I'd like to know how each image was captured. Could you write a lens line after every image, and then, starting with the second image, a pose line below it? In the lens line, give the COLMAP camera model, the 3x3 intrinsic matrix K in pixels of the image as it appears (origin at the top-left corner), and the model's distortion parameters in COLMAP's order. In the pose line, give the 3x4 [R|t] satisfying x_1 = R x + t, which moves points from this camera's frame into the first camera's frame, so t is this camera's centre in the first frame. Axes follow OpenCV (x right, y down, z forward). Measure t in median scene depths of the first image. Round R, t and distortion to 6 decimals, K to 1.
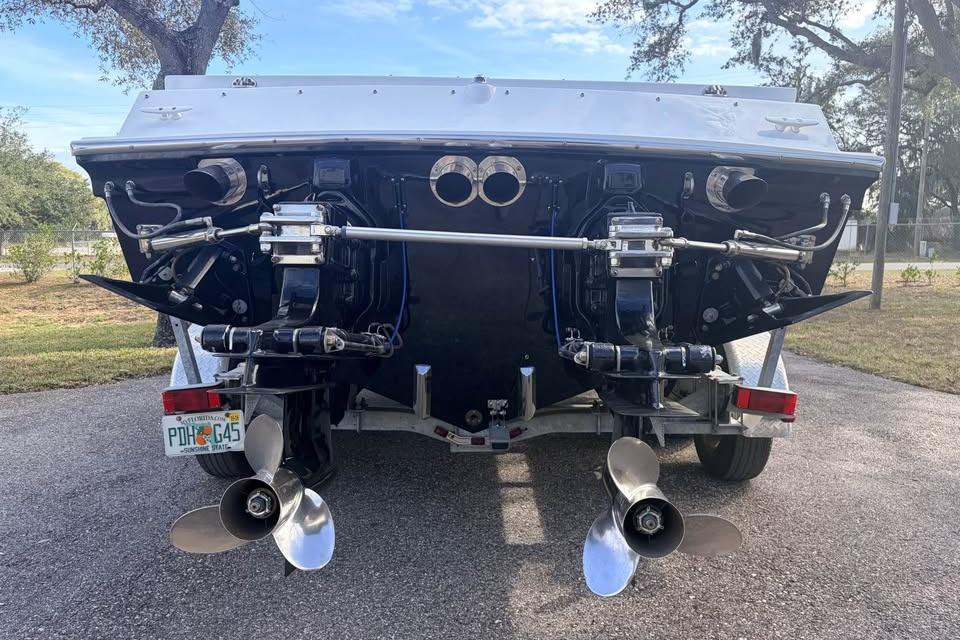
lens RADIAL K [[735.5, 0, 480.0], [0, 735.5, 320.0], [0, 0, 1]] dist [0.014963, -0.001719]
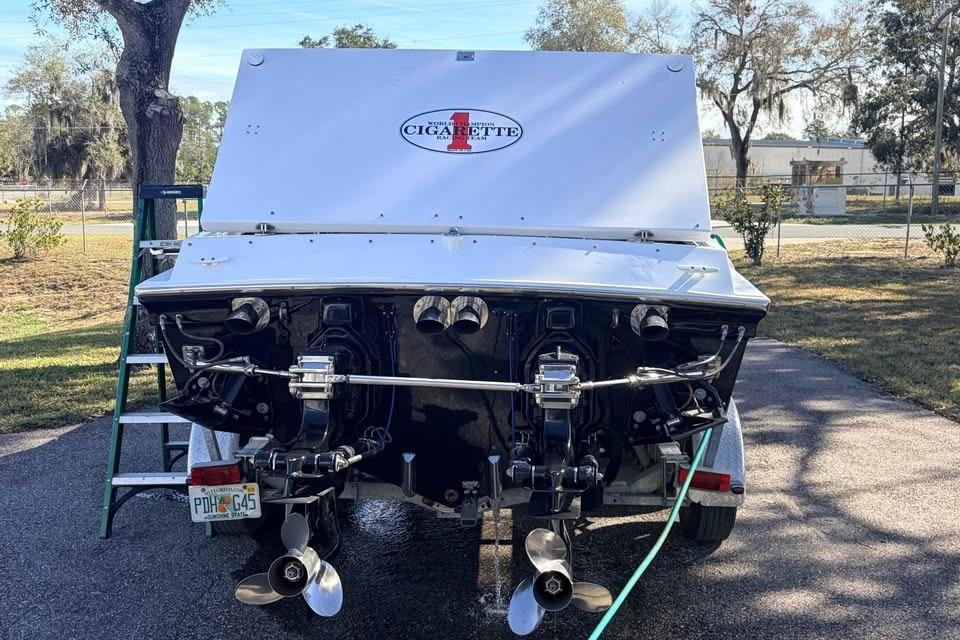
lens RADIAL K [[1016.7, 0, 490.4], [0, 1016.7, 316.3], [0, 0, 1]] dist [0.154849, -0.477591]
pose [[0.999573, 0.002209, -0.029150, 0.116110], [-0.001367, 0.999583, 0.028854, -0.235154], [0.029202, -0.028802, 0.999158, -0.754419]]
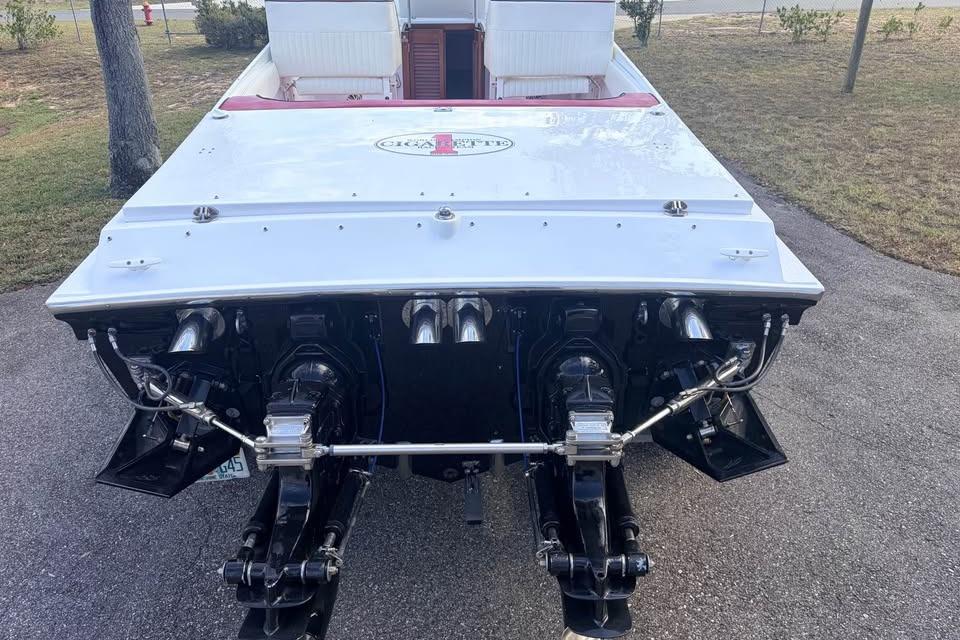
lens RADIAL K [[732.1, 0, 484.5], [0, 732.1, 321.9], [0, 0, 1]] dist [0.048470, -0.060368]
pose [[0.998375, -0.038334, 0.042162, 0.006187], [0.020830, 0.934204, 0.356130, -0.550759], [-0.053040, -0.354673, 0.933485, 0.007439]]
